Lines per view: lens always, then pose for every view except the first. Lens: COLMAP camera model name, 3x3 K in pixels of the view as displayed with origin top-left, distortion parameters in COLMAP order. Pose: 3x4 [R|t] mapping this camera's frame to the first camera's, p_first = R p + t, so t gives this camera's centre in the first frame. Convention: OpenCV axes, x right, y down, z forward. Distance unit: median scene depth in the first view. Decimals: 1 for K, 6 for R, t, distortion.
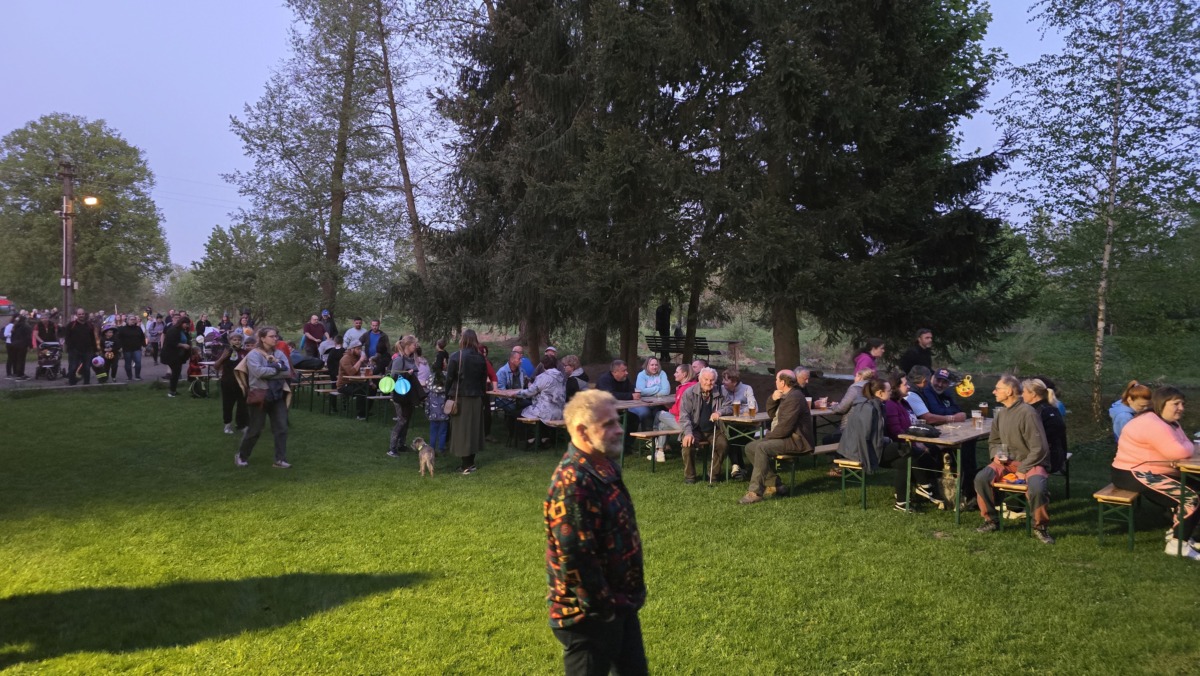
lens RADIAL K [[787.1, 0, 601.6], [0, 787.1, 333.3], [0, 0, 1]] dist [0.035455, -0.032180]
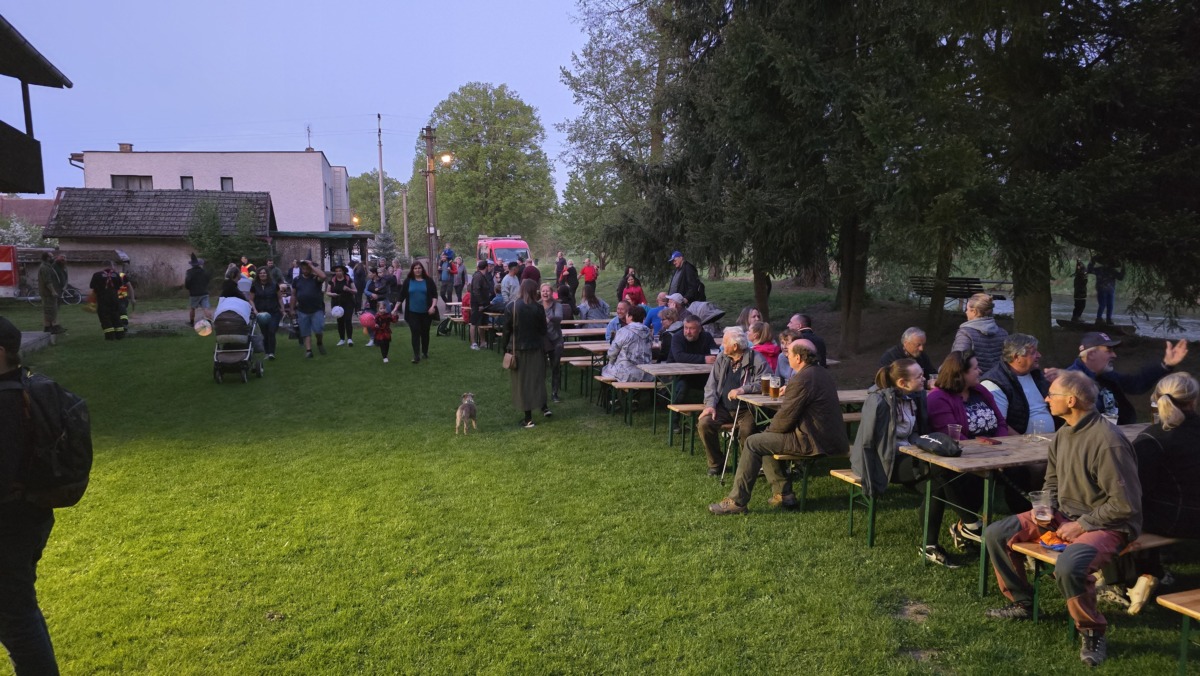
lens RADIAL K [[787.1, 0, 597.4], [0, 787.1, 349.0], [0, 0, 1]] dist [0.035455, -0.032180]
pose [[0.878989, 0.043886, -0.474819, 0.269040], [0.004433, 0.994961, 0.100167, -0.012111], [0.476822, -0.090151, 0.874365, 0.178751]]
